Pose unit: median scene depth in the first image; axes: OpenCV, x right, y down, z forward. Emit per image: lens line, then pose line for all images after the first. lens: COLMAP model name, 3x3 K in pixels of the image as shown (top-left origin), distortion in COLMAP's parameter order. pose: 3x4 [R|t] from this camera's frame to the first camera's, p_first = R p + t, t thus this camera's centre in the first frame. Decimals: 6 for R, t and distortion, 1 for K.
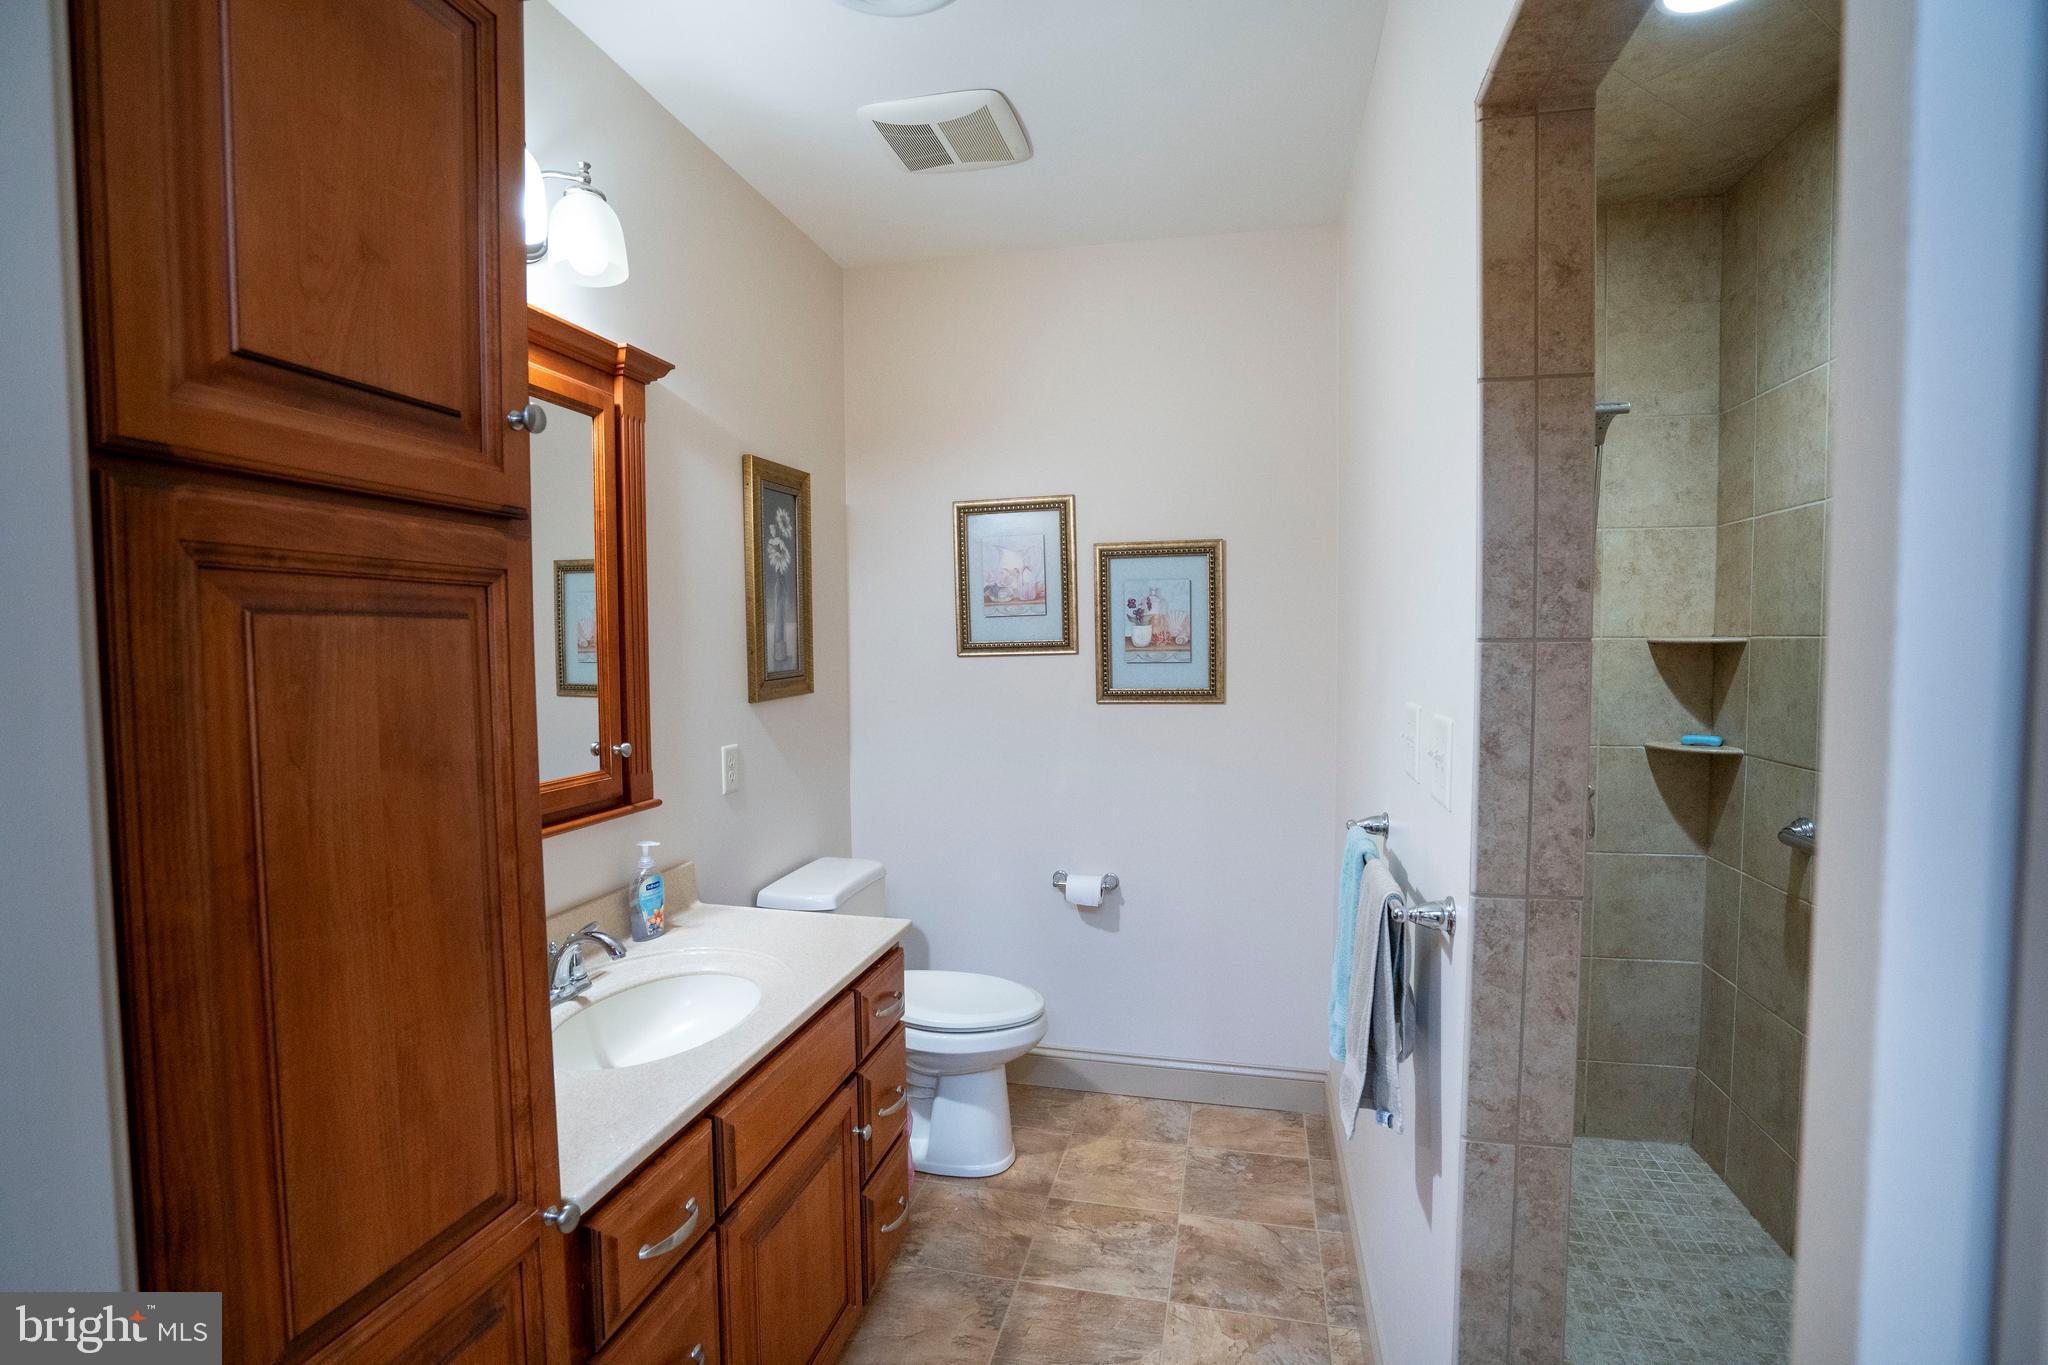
lens RADIAL K [[972.6, 0, 1024.2], [0, 972.6, 683.9], [0, 0, 1]] dist [-0.003027, 0.000032]
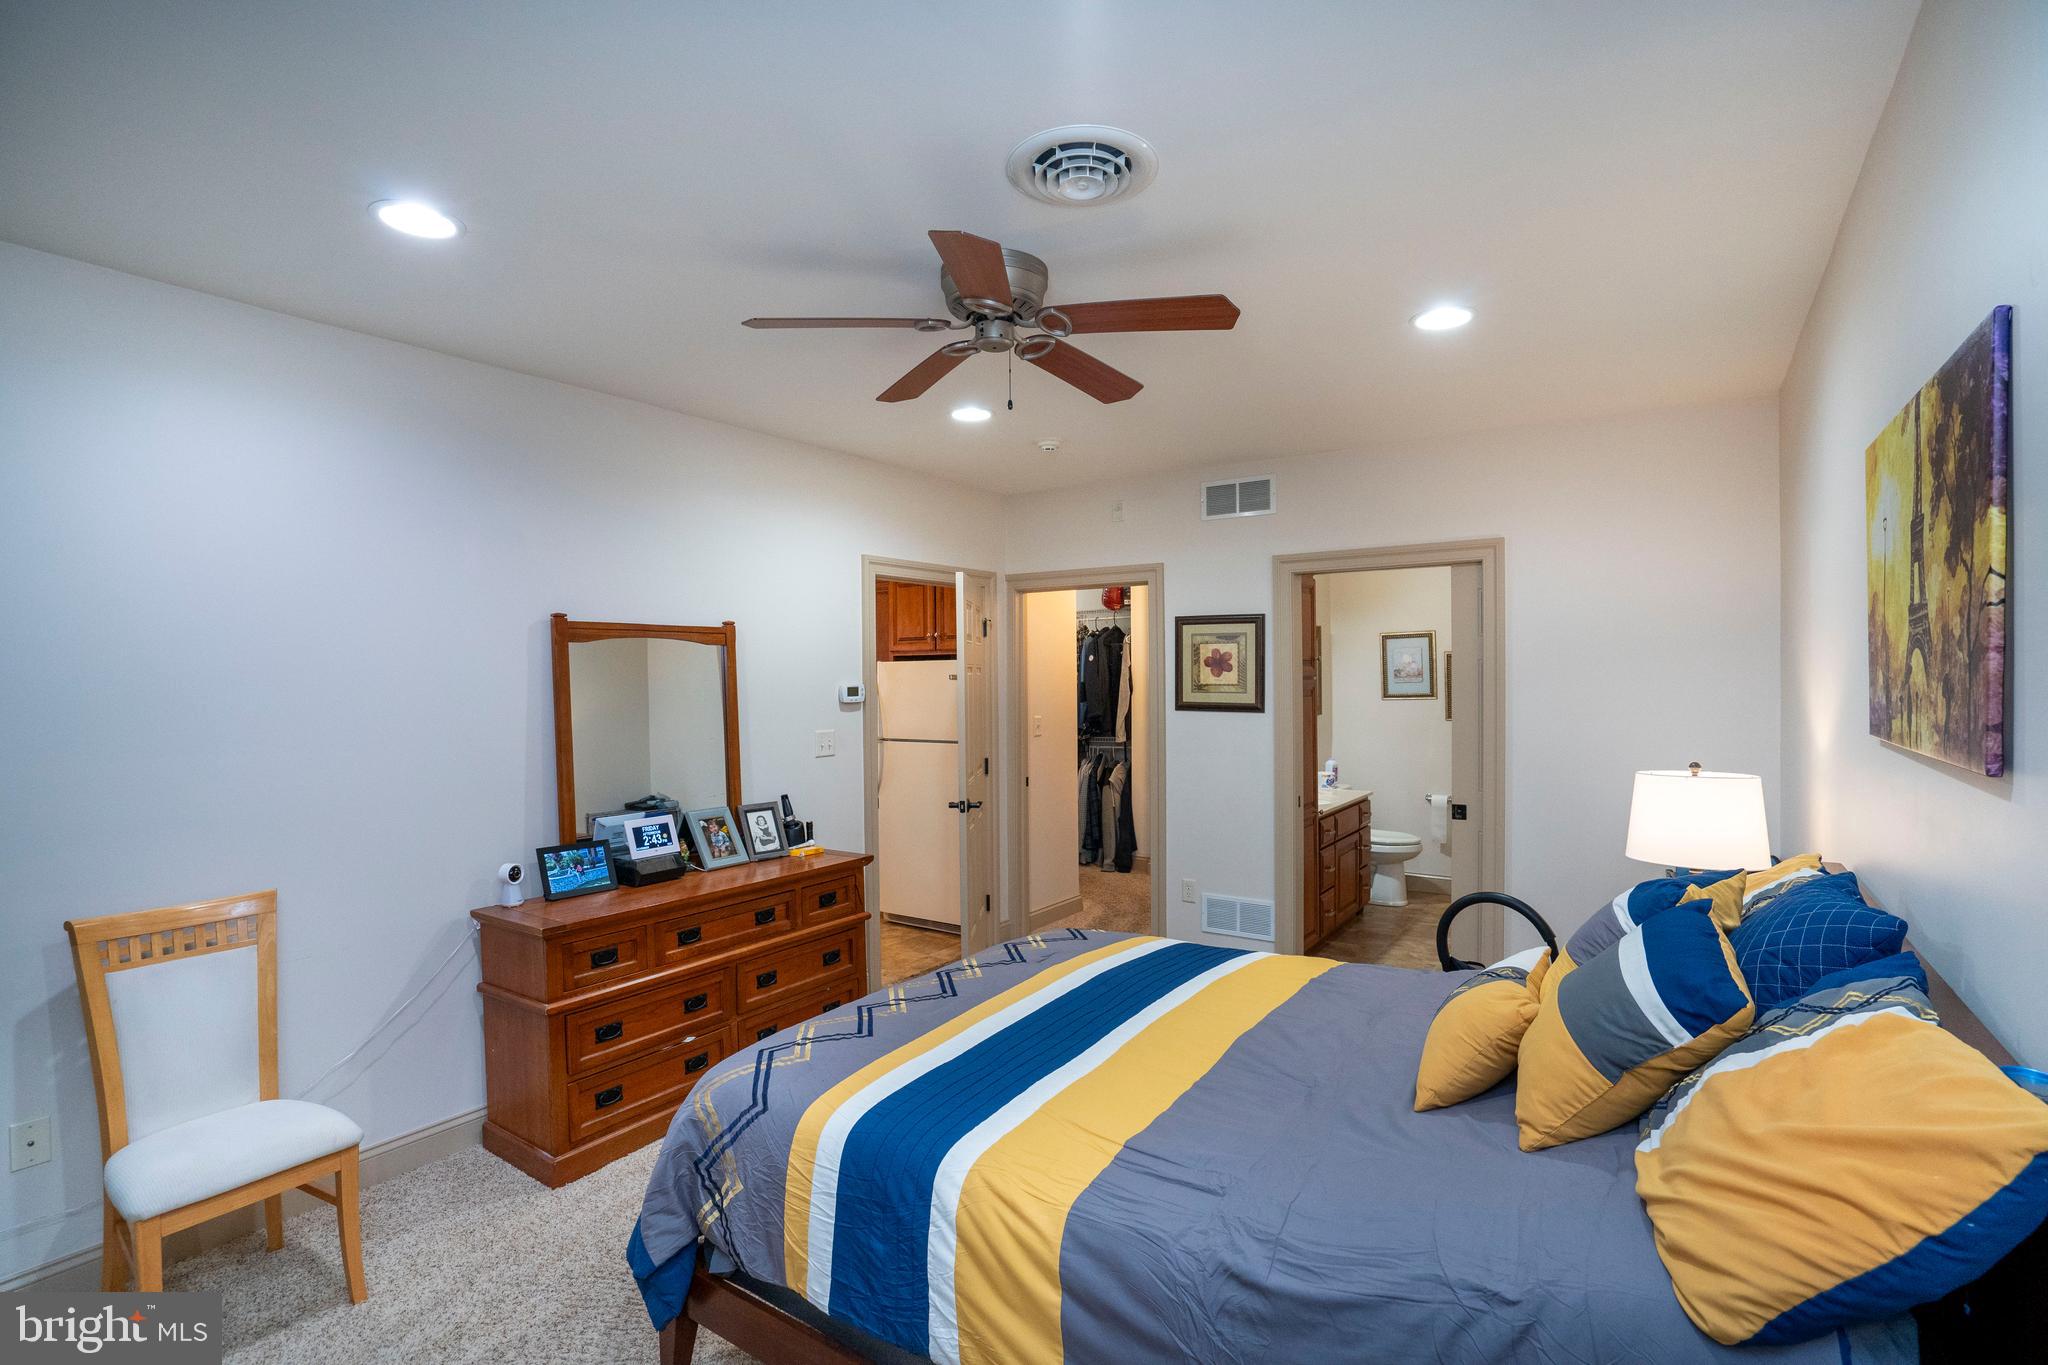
lens RADIAL K [[972.6, 0, 1031.5], [0, 972.6, 682.8], [0, 0, 1]] dist [-0.003027, 0.000032]
pose [[0.935660, 0.001844, -0.352898, -0.031617], [-0.016517, 0.999119, -0.038571, 0.035577], [0.352516, 0.041919, 0.934866, -1.504312]]
